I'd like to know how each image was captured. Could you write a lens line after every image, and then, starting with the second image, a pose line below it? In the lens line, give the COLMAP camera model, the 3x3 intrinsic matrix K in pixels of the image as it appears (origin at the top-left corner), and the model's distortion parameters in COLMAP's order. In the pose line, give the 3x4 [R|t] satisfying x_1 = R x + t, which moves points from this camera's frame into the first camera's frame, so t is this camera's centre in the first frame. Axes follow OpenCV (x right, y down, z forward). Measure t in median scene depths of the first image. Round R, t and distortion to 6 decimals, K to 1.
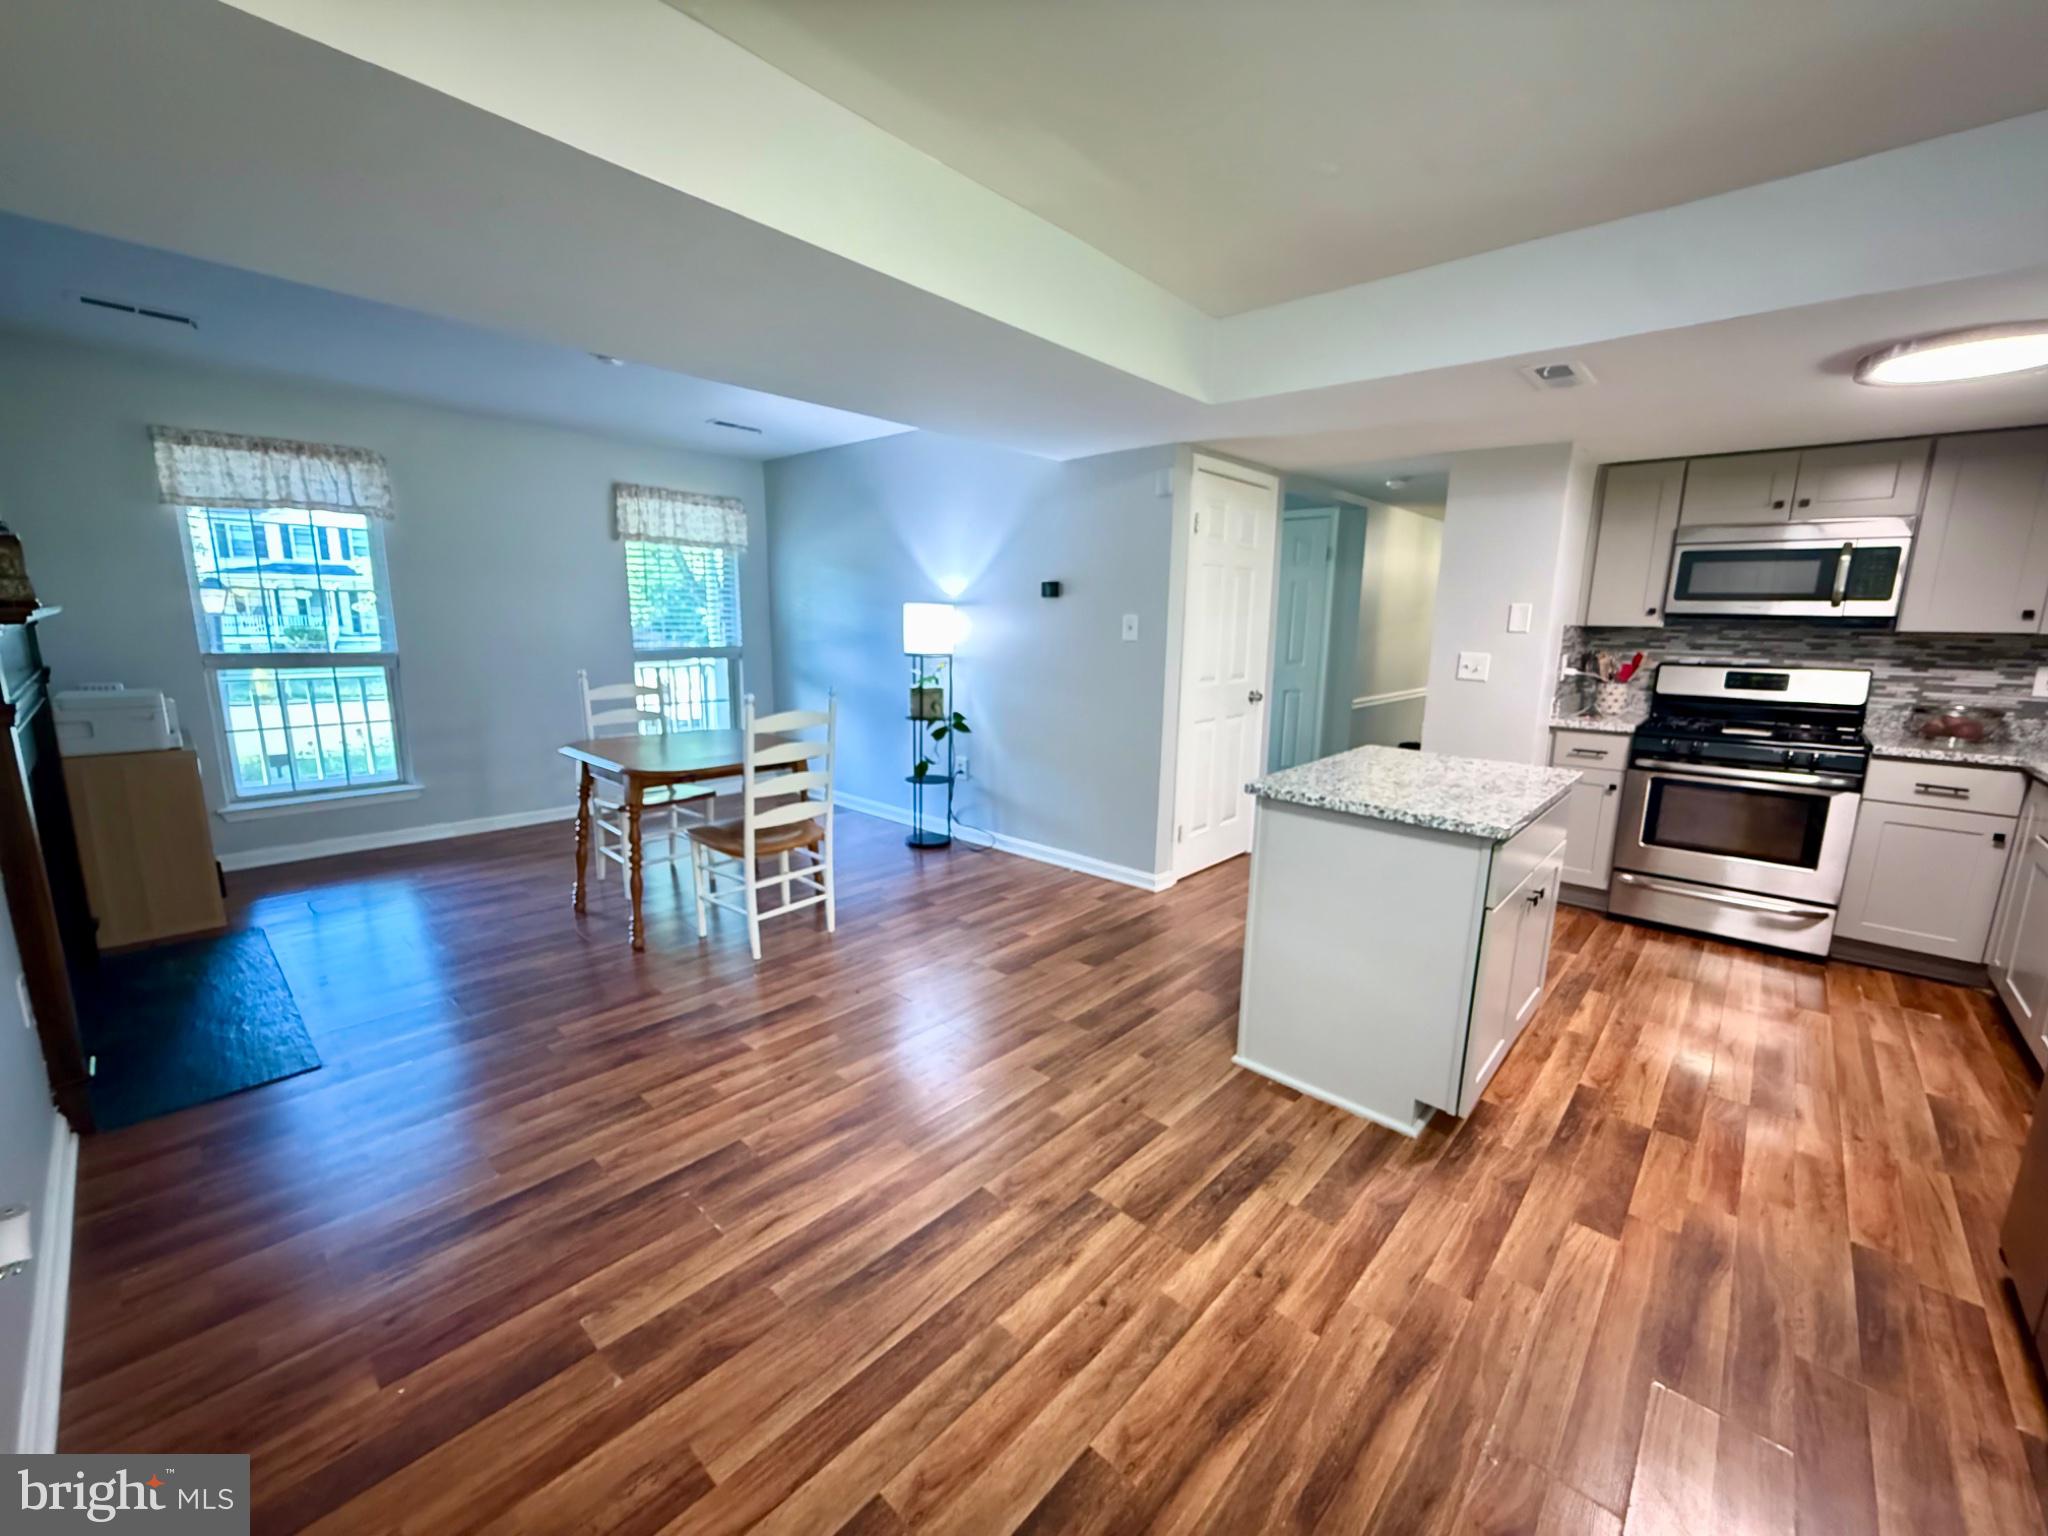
lens RADIAL K [[814.4, 0, 1019.4], [0, 814.4, 768.6], [0, 0, 1]] dist [0.000096, -0.000033]
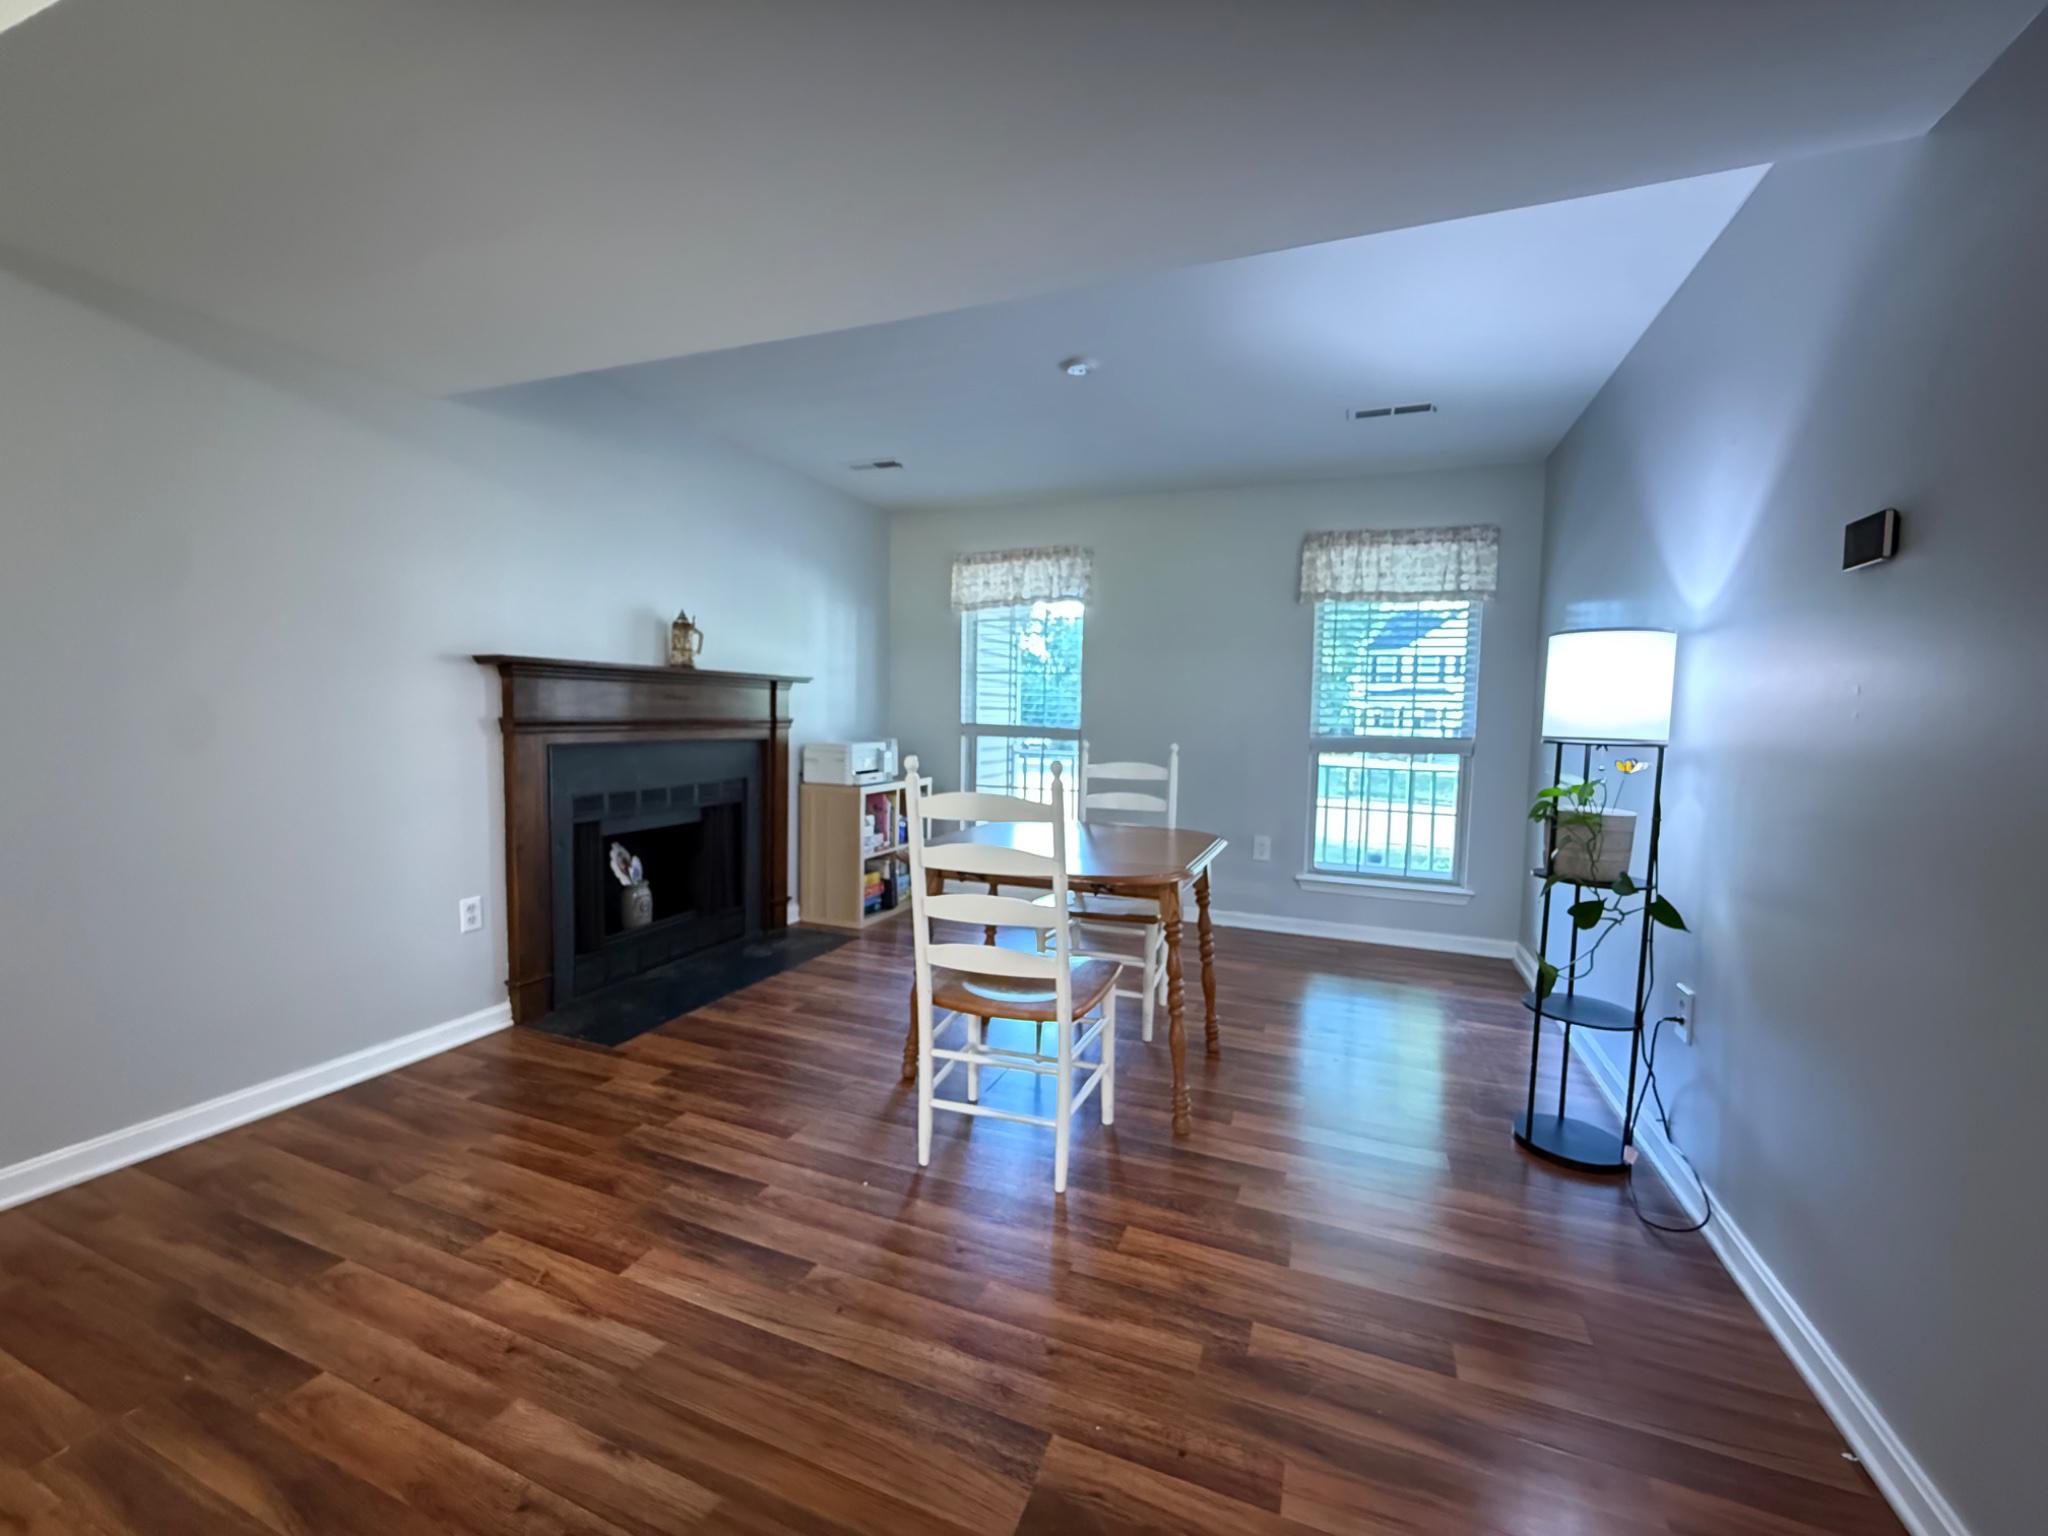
lens RADIAL K [[814.4, 0, 1019.4], [0, 814.4, 768.6], [0, 0, 1]] dist [0.000096, -0.000033]
pose [[0.360650, 0.053258, -0.931180, 0.204179], [-0.187888, 0.982050, -0.016602, -0.055397], [0.913581, 0.180945, 0.364183, 0.535559]]
